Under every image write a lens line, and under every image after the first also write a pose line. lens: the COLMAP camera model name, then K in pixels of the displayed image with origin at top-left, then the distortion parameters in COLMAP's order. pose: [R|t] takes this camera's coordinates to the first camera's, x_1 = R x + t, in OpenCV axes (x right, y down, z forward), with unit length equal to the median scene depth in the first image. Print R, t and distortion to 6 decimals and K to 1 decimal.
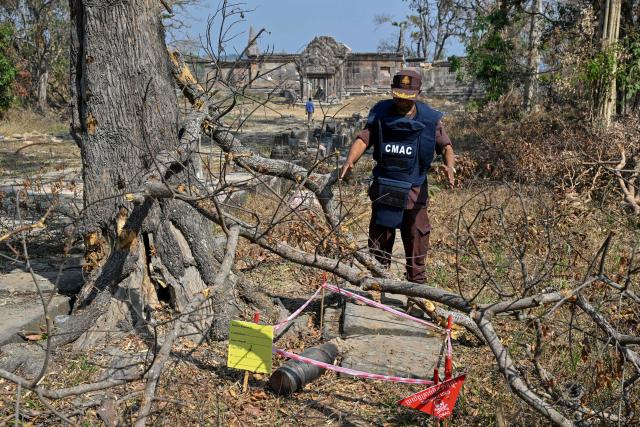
lens RADIAL K [[638.6, 0, 320.0], [0, 638.6, 213.5], [0, 0, 1]] dist [-0.001588, 0.004829]
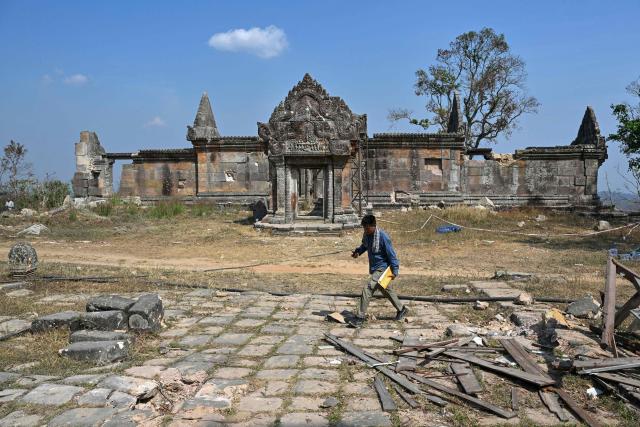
lens RADIAL K [[489.6, 0, 320.0], [0, 489.6, 213.5], [0, 0, 1]] dist [-0.061064, 0.011685]
pose [[0.999993, 0.003385, -0.001762, 0.003158], [-0.003648, 0.983638, -0.180122, -0.104204], [0.001123, 0.180127, 0.983643, 0.585235]]
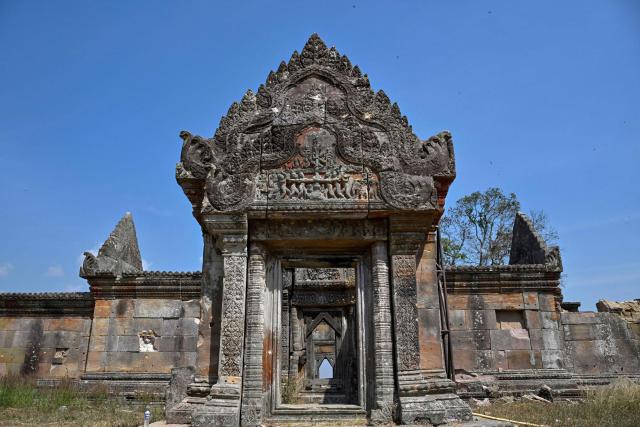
lens RADIAL K [[489.6, 0, 320.0], [0, 489.6, 213.5], [0, 0, 1]] dist [-0.061064, 0.011685]
pose [[0.997849, 0.025906, 0.060218, -0.009755], [0.012645, 0.825285, -0.564575, -0.132810], [-0.064323, 0.564122, 0.823182, 0.776325]]
